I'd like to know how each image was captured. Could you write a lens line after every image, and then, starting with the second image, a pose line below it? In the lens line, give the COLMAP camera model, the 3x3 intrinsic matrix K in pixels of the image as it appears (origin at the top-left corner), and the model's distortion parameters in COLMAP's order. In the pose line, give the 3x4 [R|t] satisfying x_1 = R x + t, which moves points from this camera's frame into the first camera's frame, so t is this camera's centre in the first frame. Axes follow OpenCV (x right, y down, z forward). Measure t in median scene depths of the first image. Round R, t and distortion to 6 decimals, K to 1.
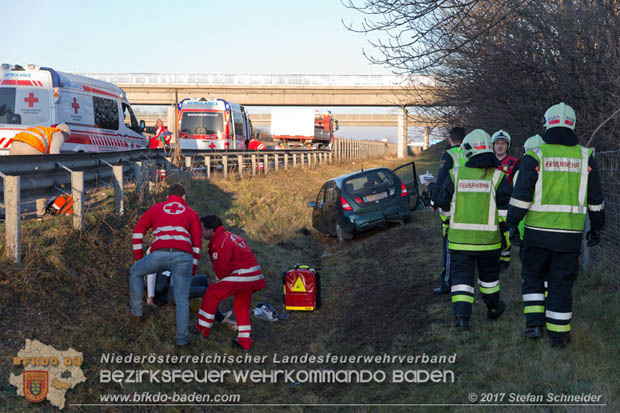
lens RADIAL K [[953.8, 0, 310.5], [0, 953.8, 205.0], [0, 0, 1]] dist [-0.348357, 0.000000]
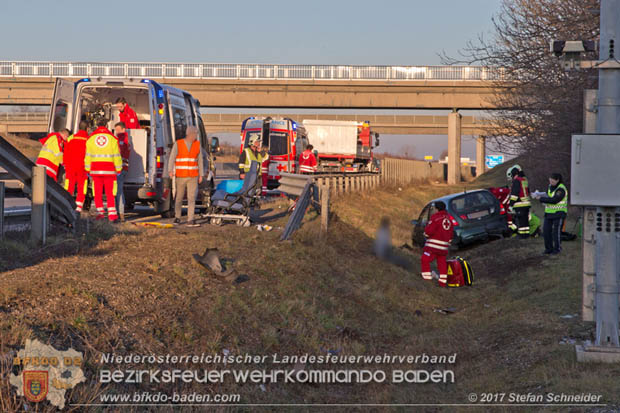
lens RADIAL K [[1546.5, 0, 308.7], [0, 1546.5, 206.4], [0, 0, 1]] dist [-0.028675, 0.000000]
pose [[0.999890, -0.001972, 0.014680, -0.055082], [0.002477, 0.999404, -0.034445, 0.015443], [-0.014603, 0.034478, 0.999299, -0.290903]]
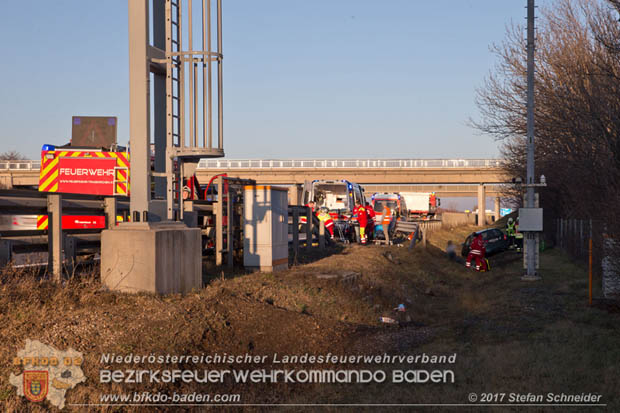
lens RADIAL K [[953.8, 0, 308.9], [0, 953.8, 207.5], [0, 0, 1]] dist [-0.348357, 0.000000]
pose [[0.997244, -0.015880, -0.072476, -0.074191], [0.010706, 0.997403, -0.071229, 0.024653], [0.073419, 0.070257, 0.994823, -0.465935]]
